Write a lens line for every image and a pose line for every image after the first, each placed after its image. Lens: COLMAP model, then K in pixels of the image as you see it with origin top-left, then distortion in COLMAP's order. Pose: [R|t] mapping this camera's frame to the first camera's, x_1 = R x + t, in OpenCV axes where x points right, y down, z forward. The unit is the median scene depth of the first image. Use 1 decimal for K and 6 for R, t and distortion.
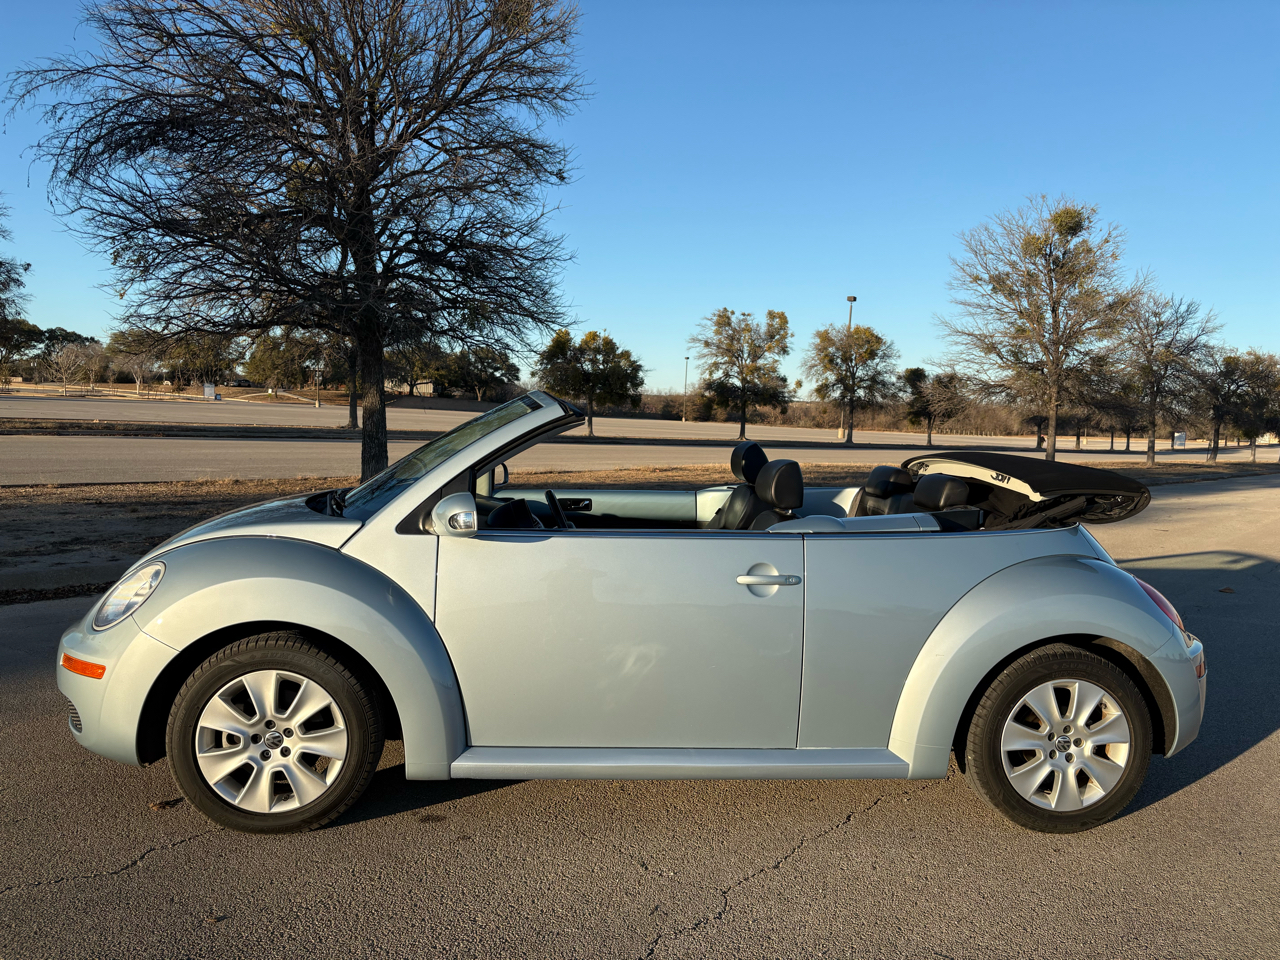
lens RADIAL K [[969.4, 0, 633.0], [0, 969.4, 492.2], [0, 0, 1]] dist [0.039923, -0.042995]
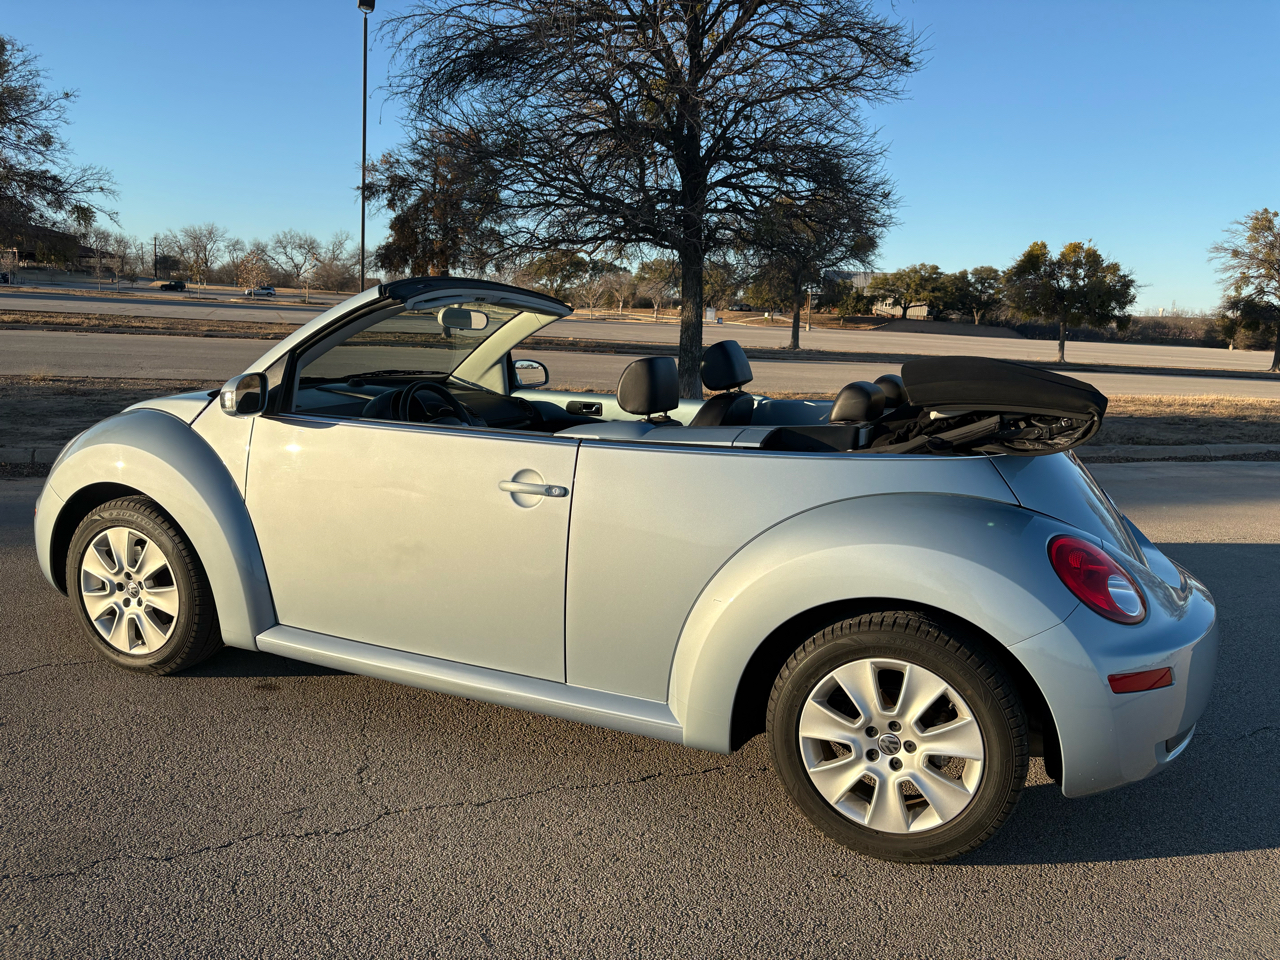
lens RADIAL K [[969.4, 0, 636.0], [0, 969.4, 488.7], [0, 0, 1]] dist [0.039923, -0.042995]
pose [[0.878652, 0.085613, -0.469725, 0.067134], [-0.051083, 0.995002, 0.085796, 0.001215], [0.474723, -0.051390, 0.878634, 0.029934]]
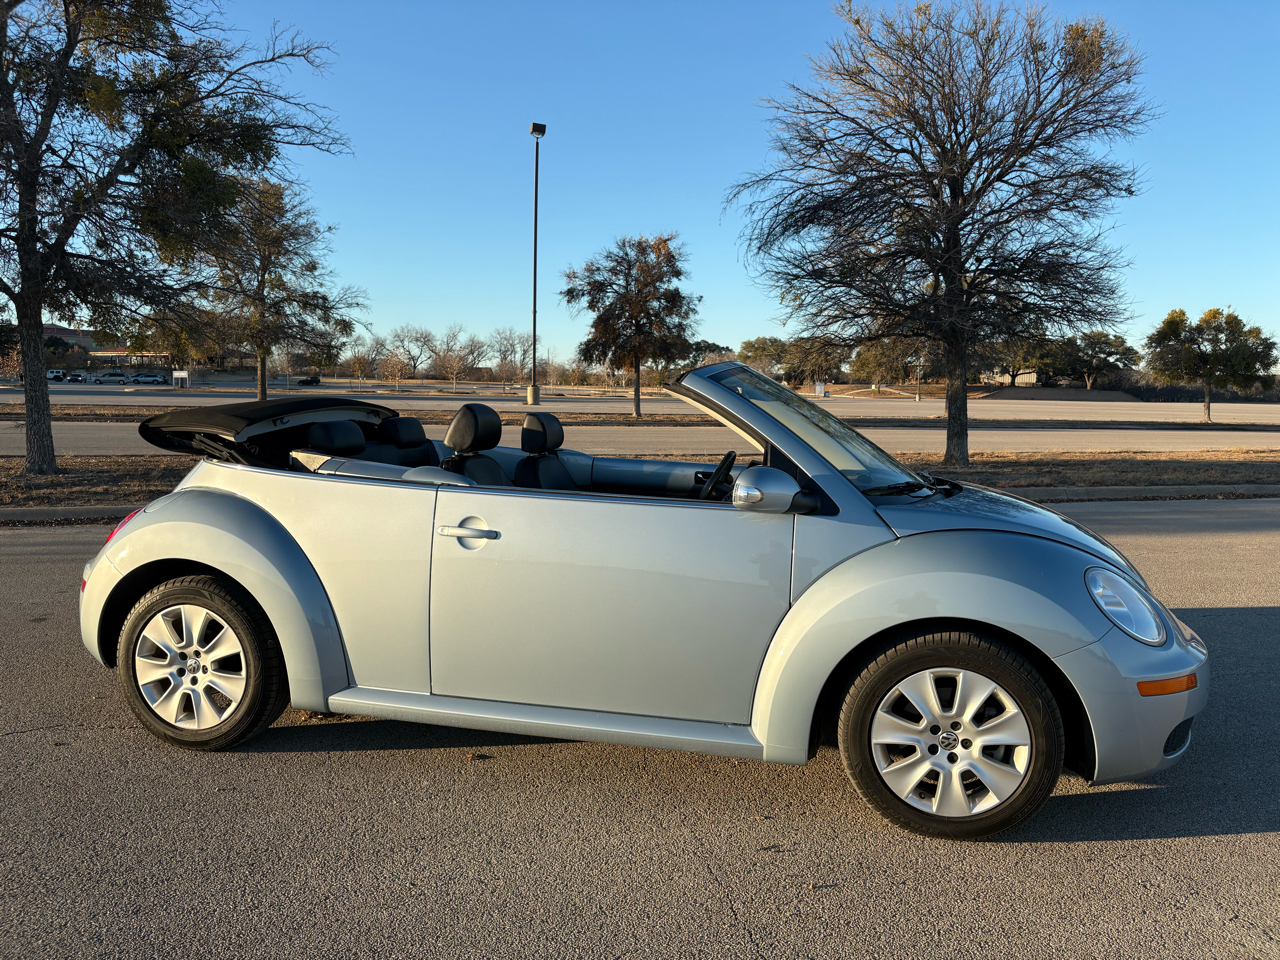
lens RADIAL K [[969.4, 0, 639.4], [0, 969.4, 485.9], [0, 0, 1]] dist [0.039923, -0.042995]
pose [[0.830970, 0.023968, -0.555801, 0.039385], [-0.023892, 0.999687, 0.007388, 0.012524], [0.555804, 0.007140, 0.831283, -0.116118]]
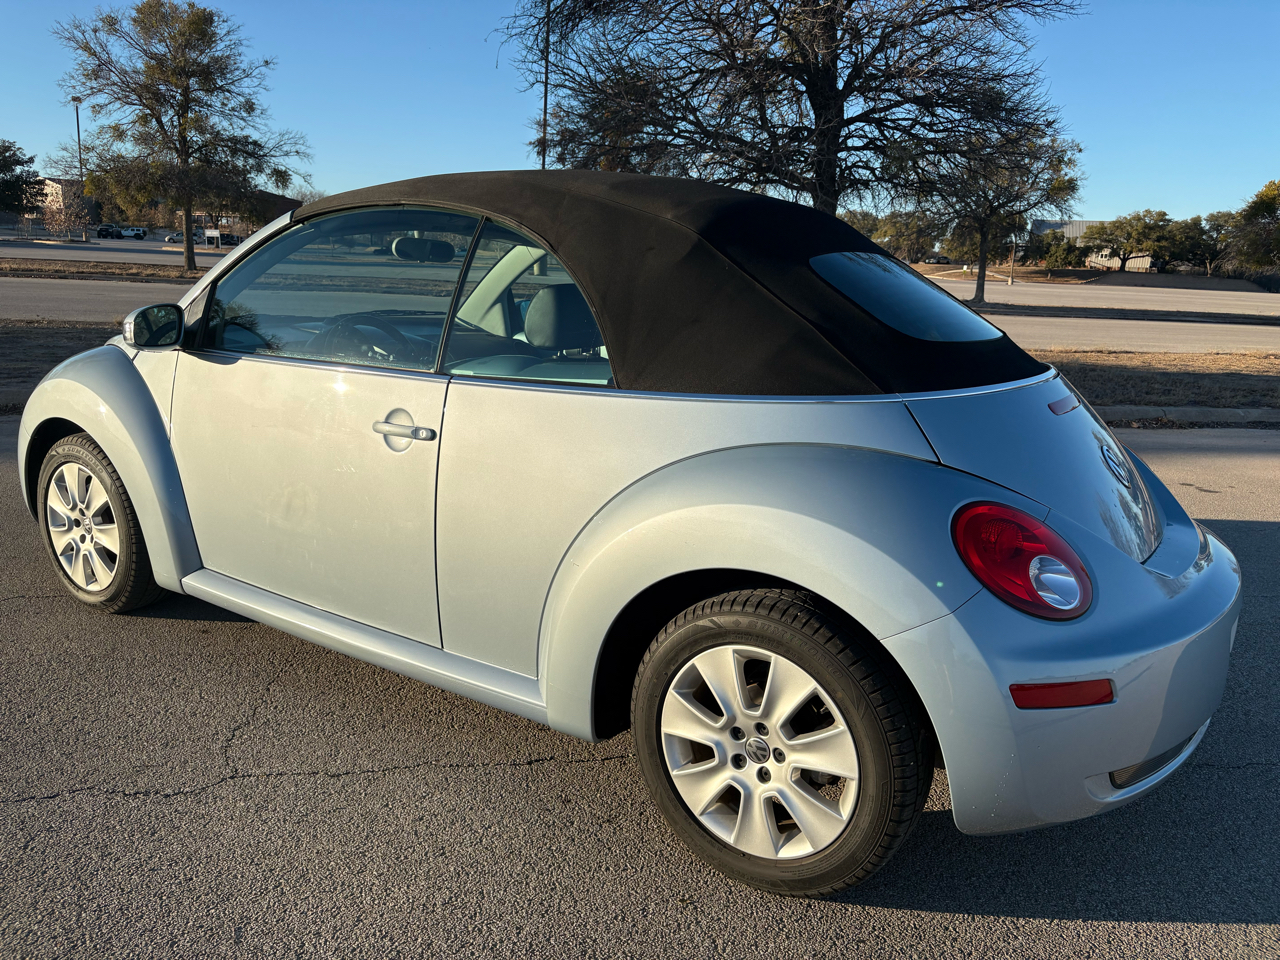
lens RADIAL K [[969.4, 0, 635.5], [0, 969.4, 480.4], [0, 0, 1]] dist [0.039923, -0.042995]
pose [[0.771657, 0.129680, -0.622679, 0.082252], [-0.060296, 0.989500, 0.131352, 0.001729], [0.633175, -0.063813, 0.771374, 0.054901]]
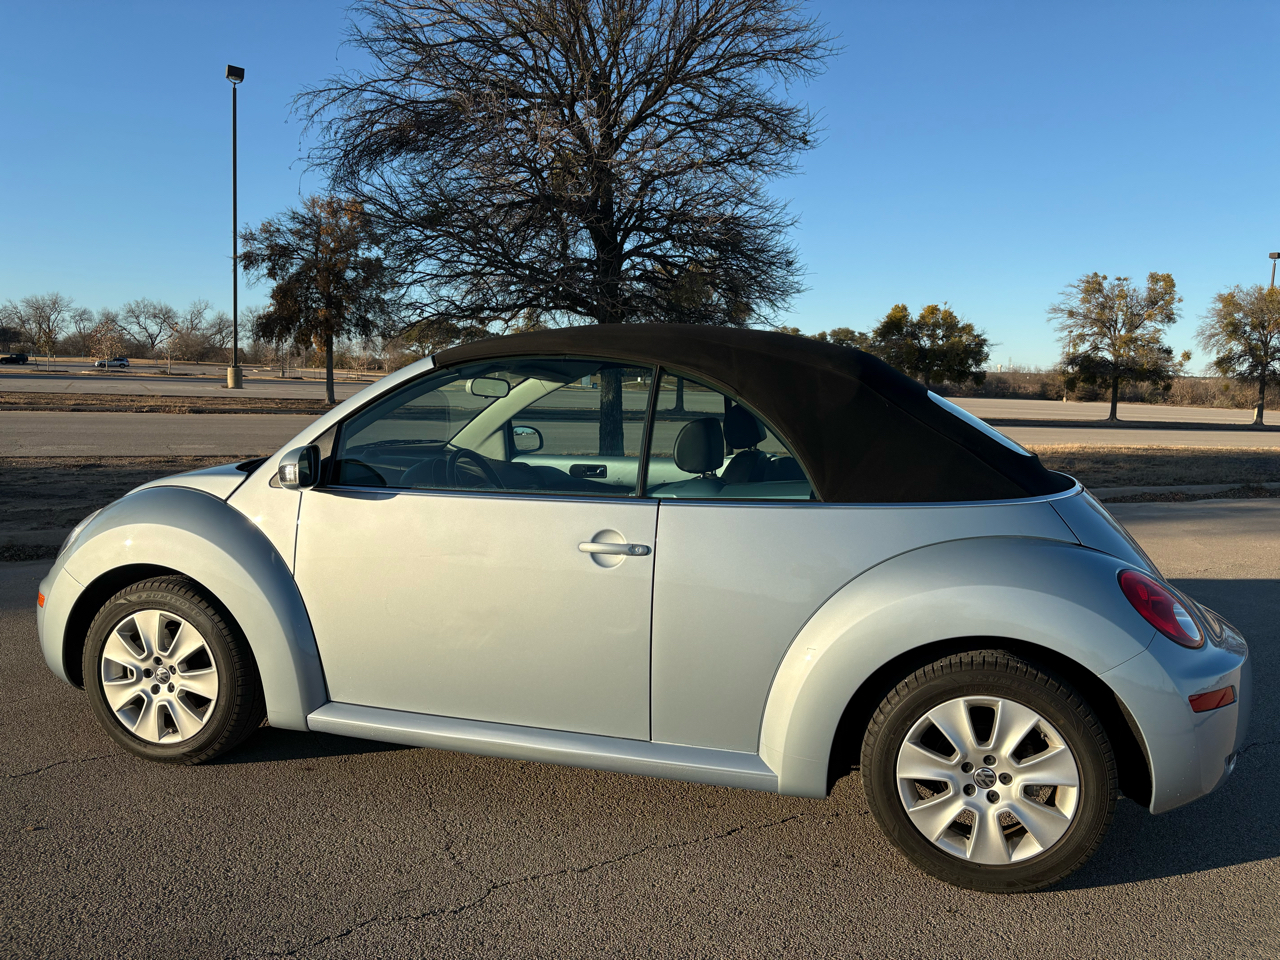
lens RADIAL K [[969.4, 0, 635.0], [0, 969.4, 481.2], [0, 0, 1]] dist [0.039923, -0.042995]
pose [[0.932906, 0.022250, -0.359433, 0.050628], [-0.019991, 0.999750, 0.010001, 0.002000], [0.359565, -0.002145, 0.933117, 0.019045]]
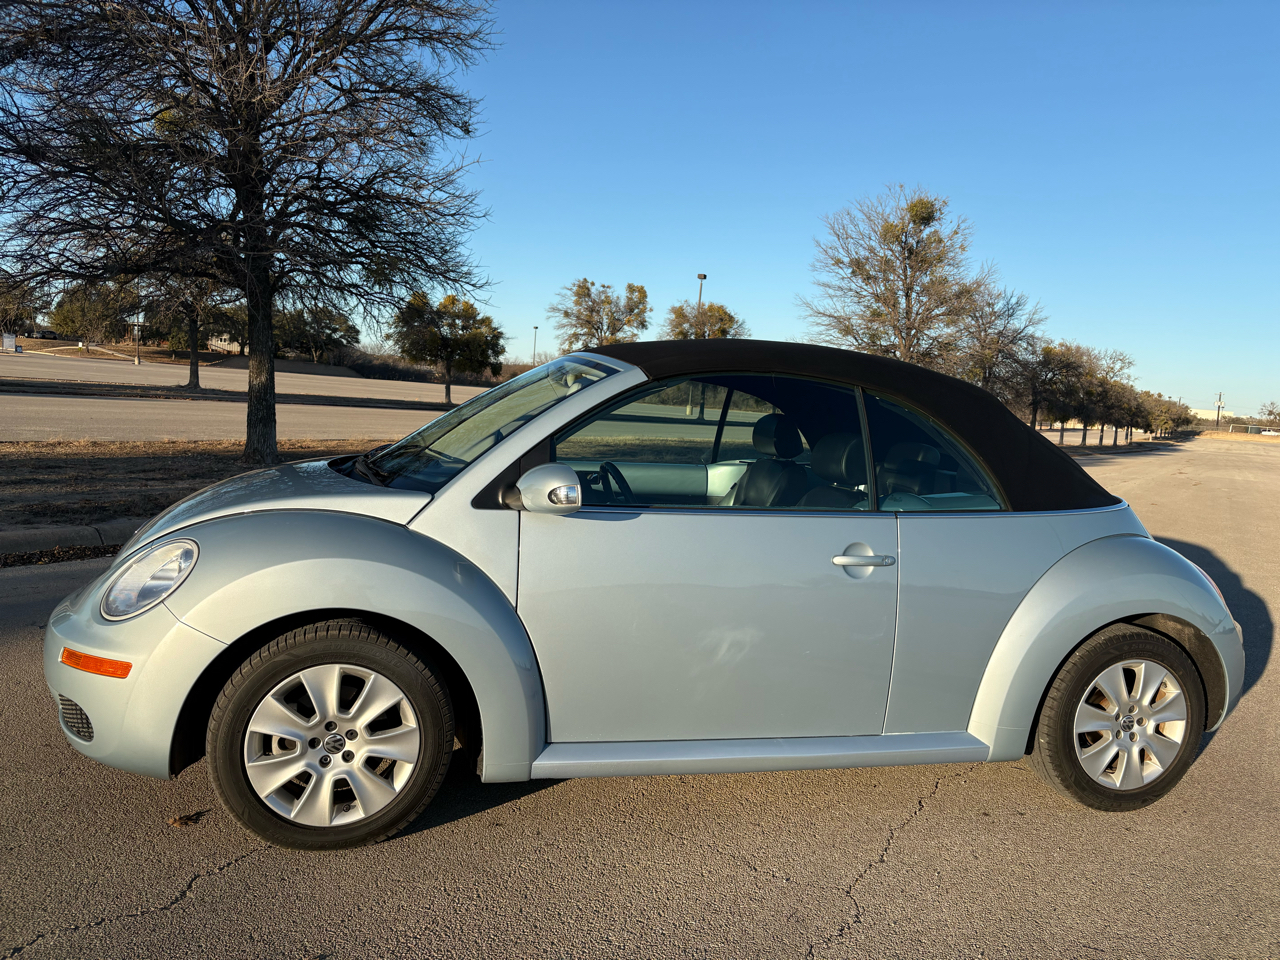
lens RADIAL K [[969.4, 0, 635.1], [0, 969.4, 488.5], [0, 0, 1]] dist [0.039923, -0.042995]
pose [[0.986533, 0.013893, 0.162971, -0.025359], [-0.018076, 0.999543, 0.024214, 0.000069], [-0.162560, -0.026833, 0.986334, 0.010620]]
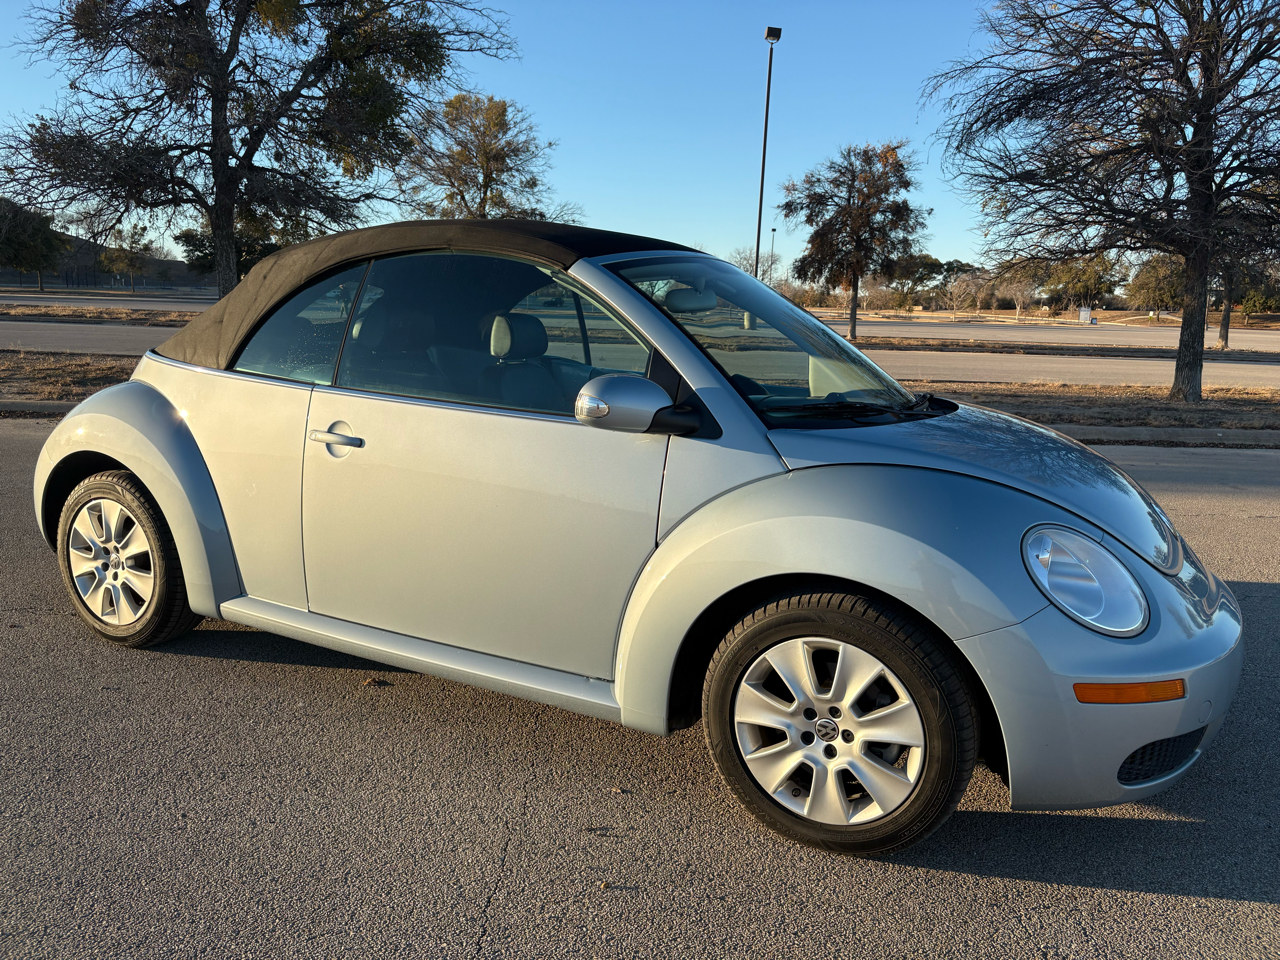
lens RADIAL K [[969.4, 0, 634.5], [0, 969.4, 486.1], [0, 0, 1]] dist [0.039923, -0.042995]
pose [[0.668730, 0.113110, -0.734851, 0.055559], [-0.061850, 0.993398, 0.096621, 0.012433], [0.740928, -0.019163, 0.671311, -0.080235]]
